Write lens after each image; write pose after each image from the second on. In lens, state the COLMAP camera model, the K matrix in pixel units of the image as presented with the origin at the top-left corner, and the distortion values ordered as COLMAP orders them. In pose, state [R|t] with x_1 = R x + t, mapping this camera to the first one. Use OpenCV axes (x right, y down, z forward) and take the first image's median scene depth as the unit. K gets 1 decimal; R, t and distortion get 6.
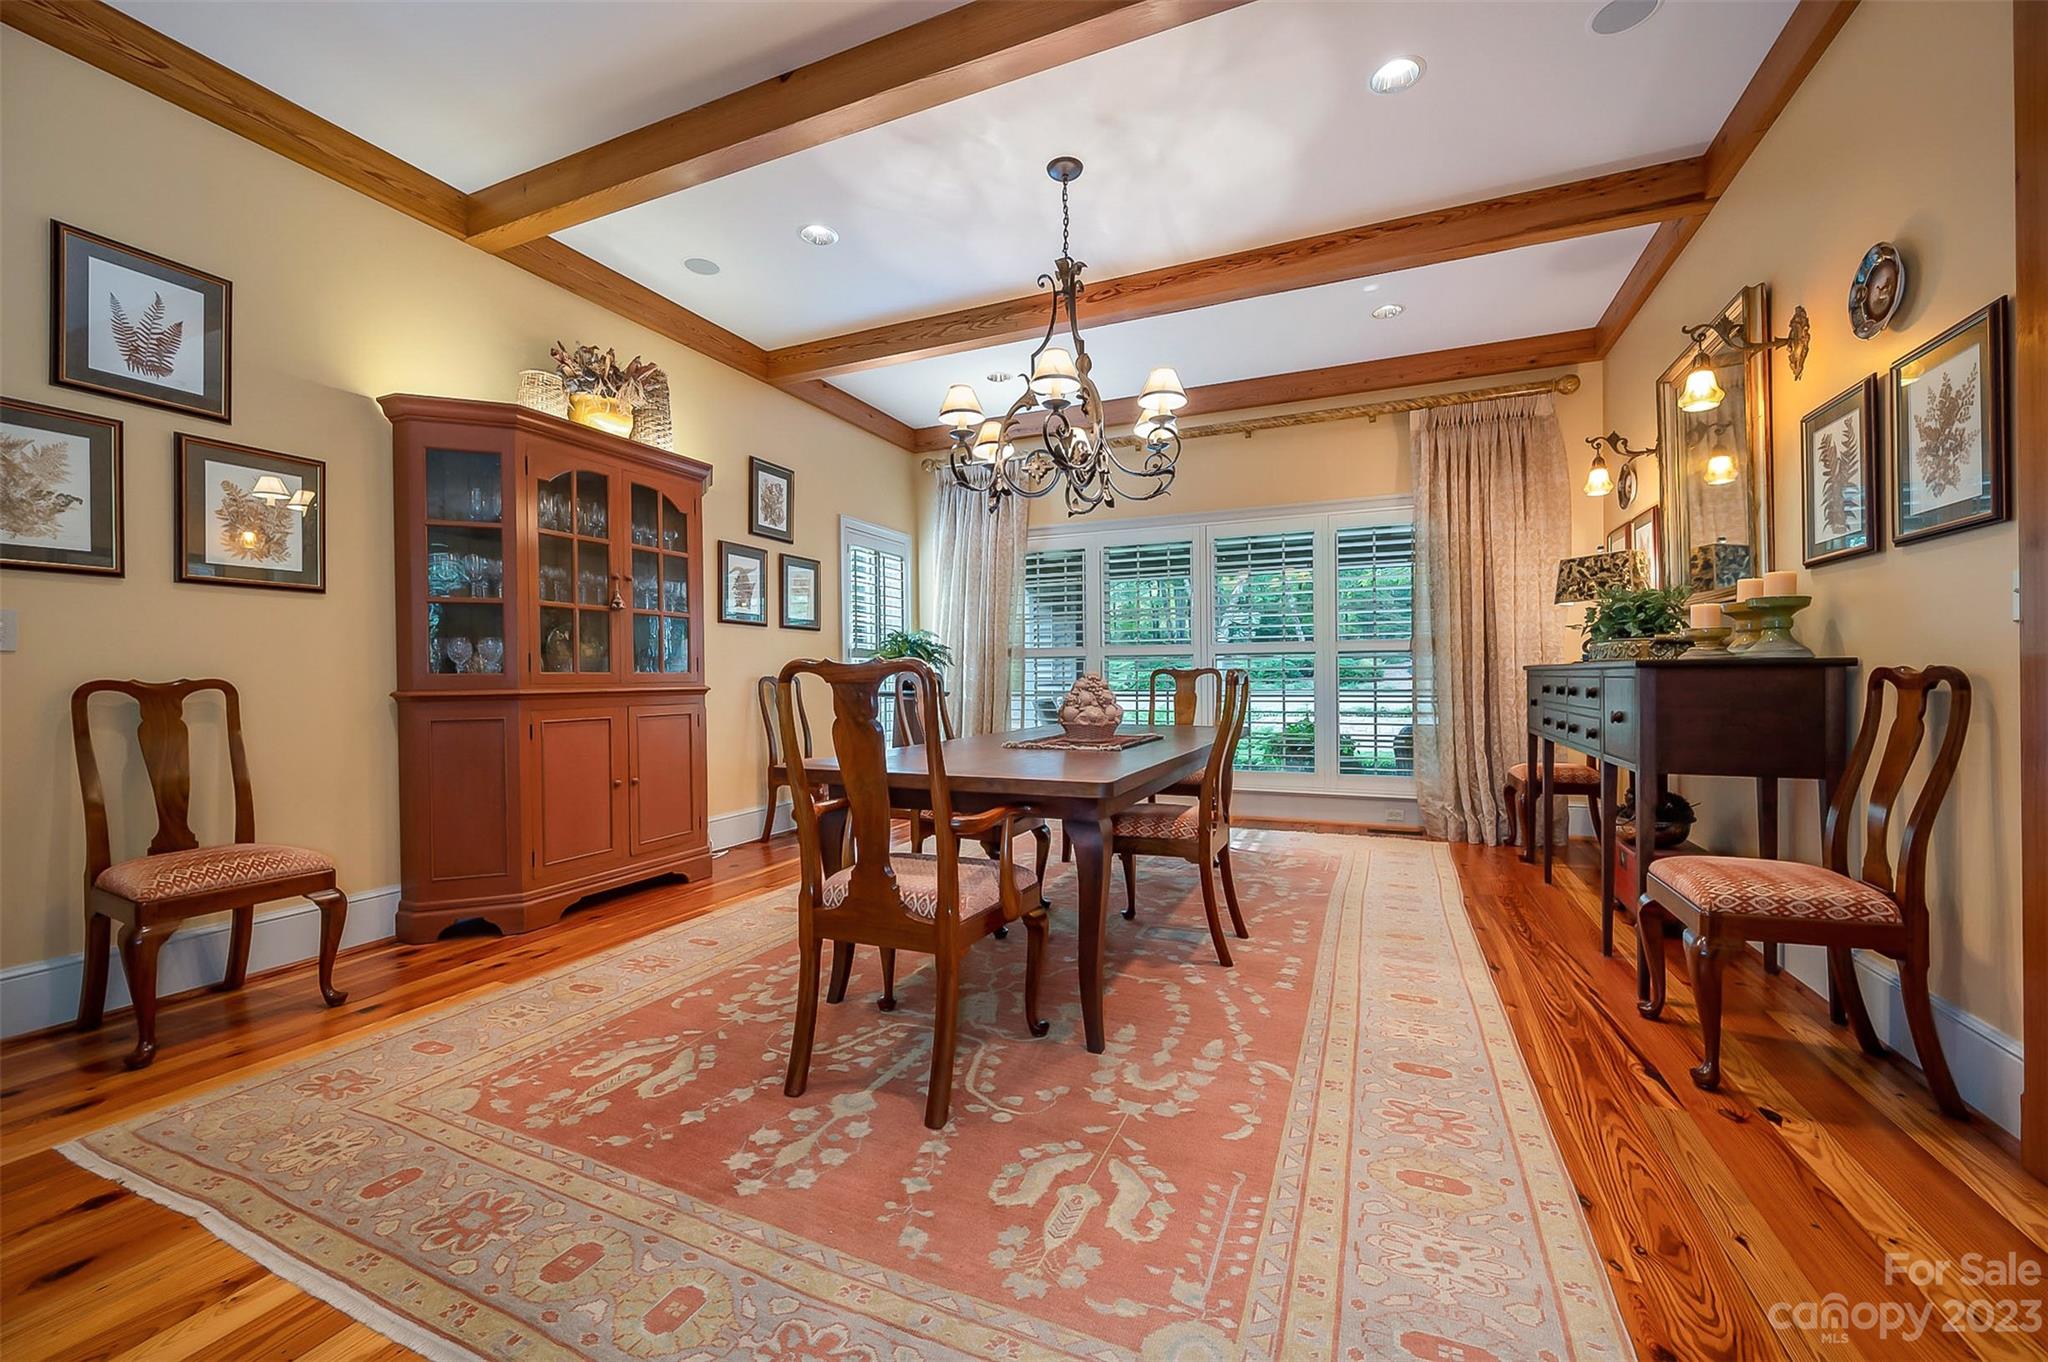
lens RADIAL K [[811.3, 0, 1011.4], [0, 811.3, 681.3], [0, 0, 1]] dist [0.000125, 0.000265]
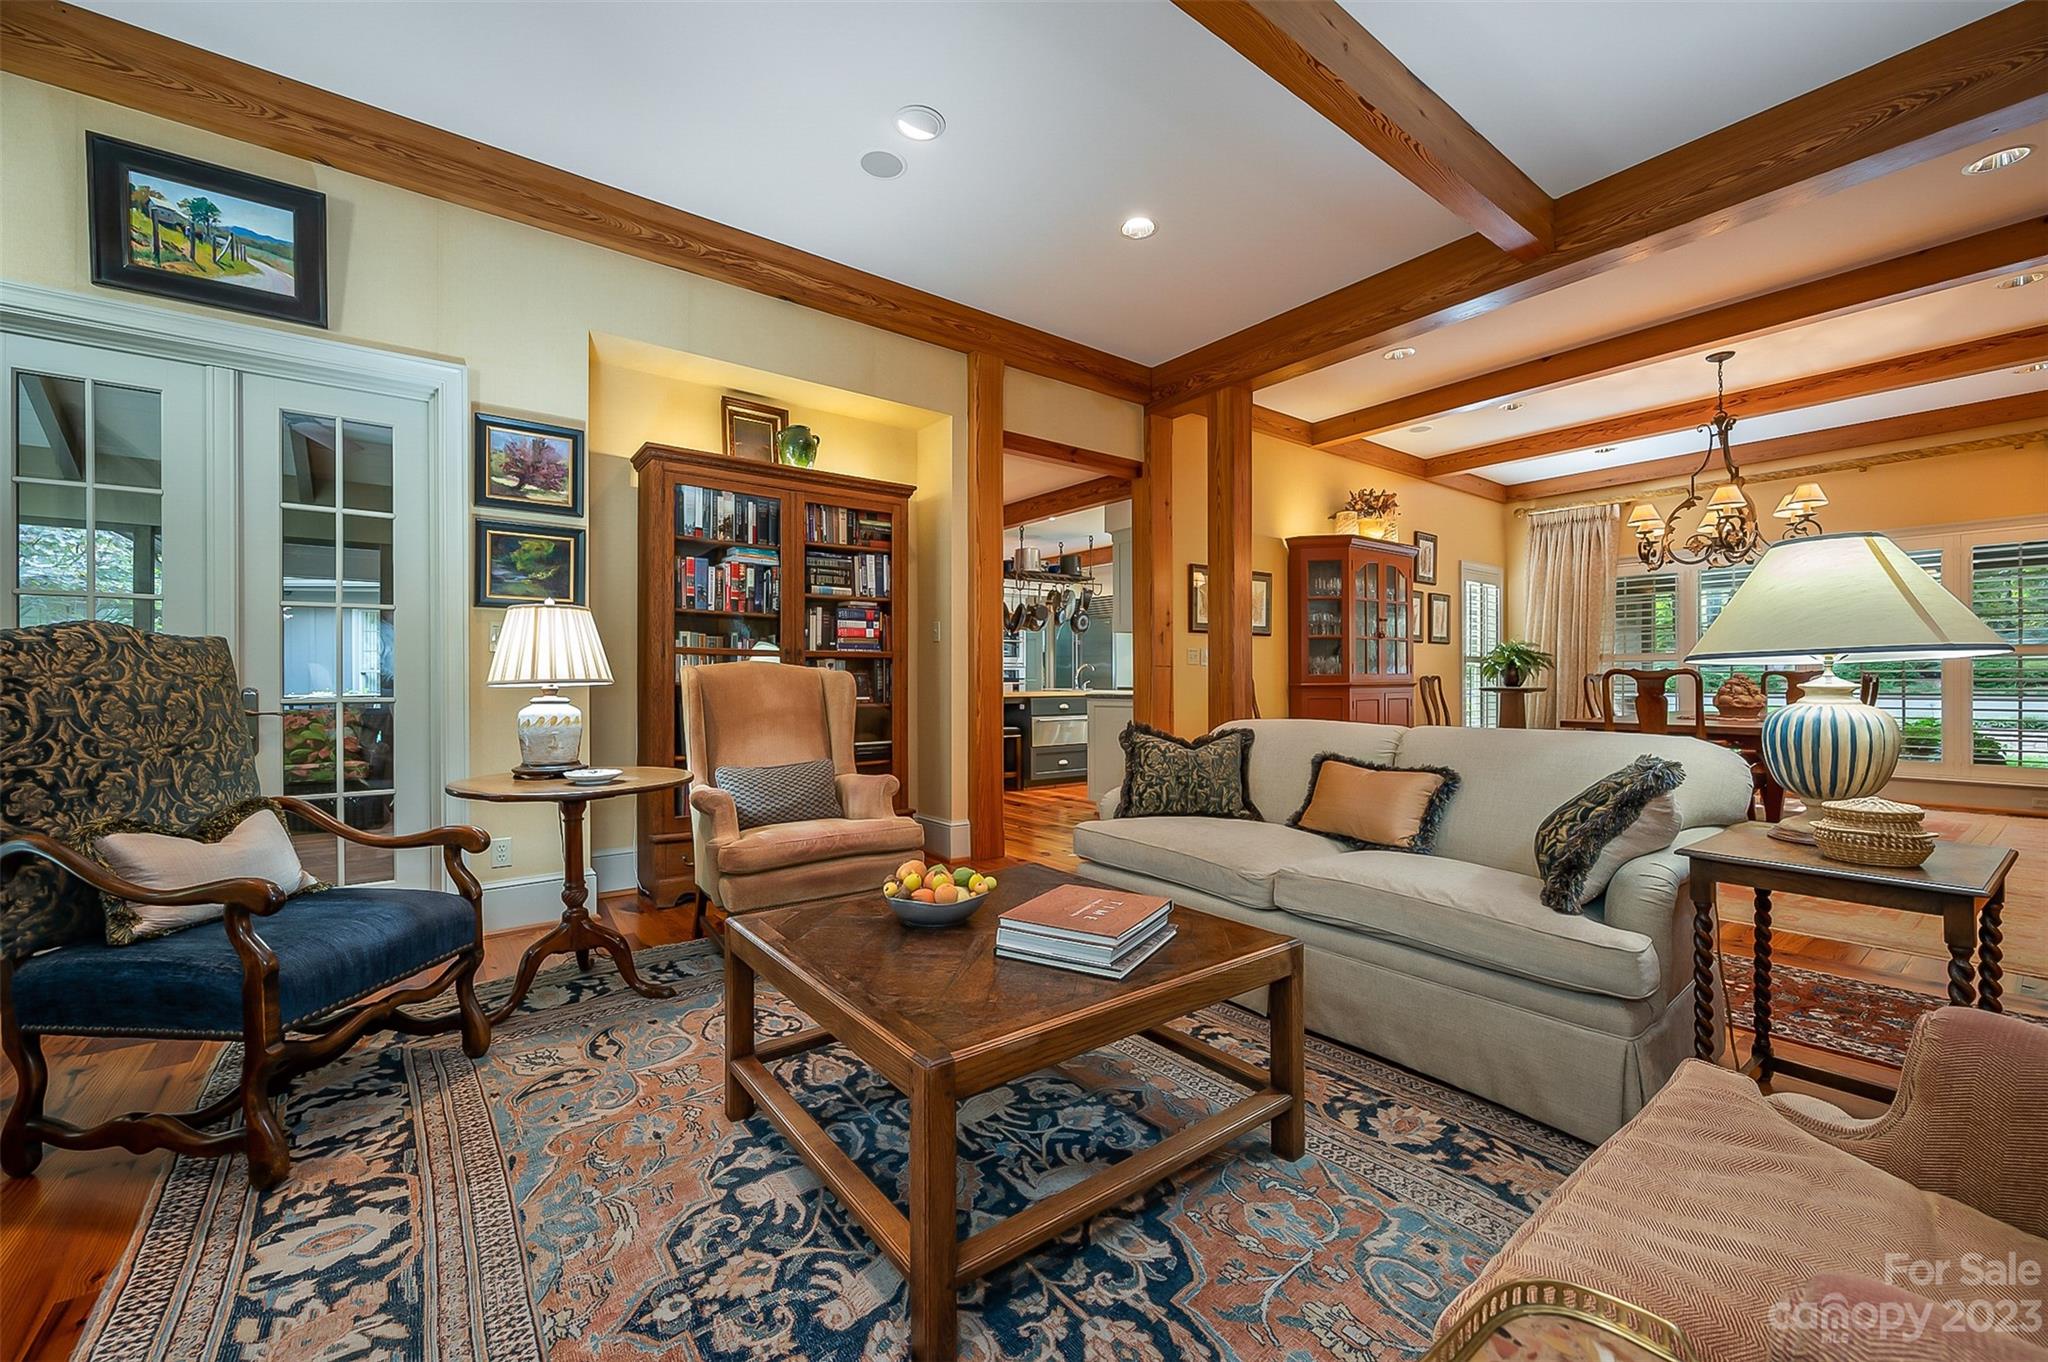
lens RADIAL K [[811.3, 0, 1011.4], [0, 811.3, 681.3], [0, 0, 1]] dist [0.000125, 0.000265]
pose [[0.881214, 0.007192, -0.472662, -0.298086], [-0.004606, 0.999967, 0.006628, -0.002366], [0.472694, -0.003663, 0.881219, -0.778870]]
